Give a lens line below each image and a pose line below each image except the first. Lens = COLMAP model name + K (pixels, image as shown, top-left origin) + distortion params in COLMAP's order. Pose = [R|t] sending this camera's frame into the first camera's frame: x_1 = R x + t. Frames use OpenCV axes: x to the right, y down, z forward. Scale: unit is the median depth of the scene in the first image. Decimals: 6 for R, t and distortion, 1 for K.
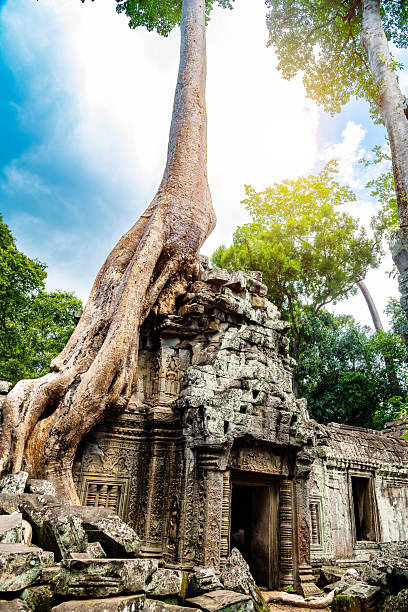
lens RADIAL K [[442.6, 0, 204.0], [0, 442.6, 306.0], [0, 0, 1]] dist [-0.001221, 0.002612]
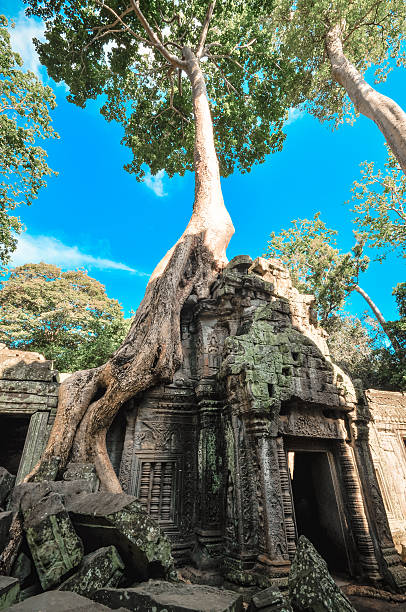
lens RADIAL K [[279.3, 0, 204.1], [0, 279.3, 297.6], [0, 0, 1]] dist [-0.001791, 0.000028]
pose [[0.979913, -0.148497, -0.133117, 0.017439], [0.127717, 0.979939, -0.152996, 0.141635], [0.153166, 0.132921, 0.979220, 0.329958]]
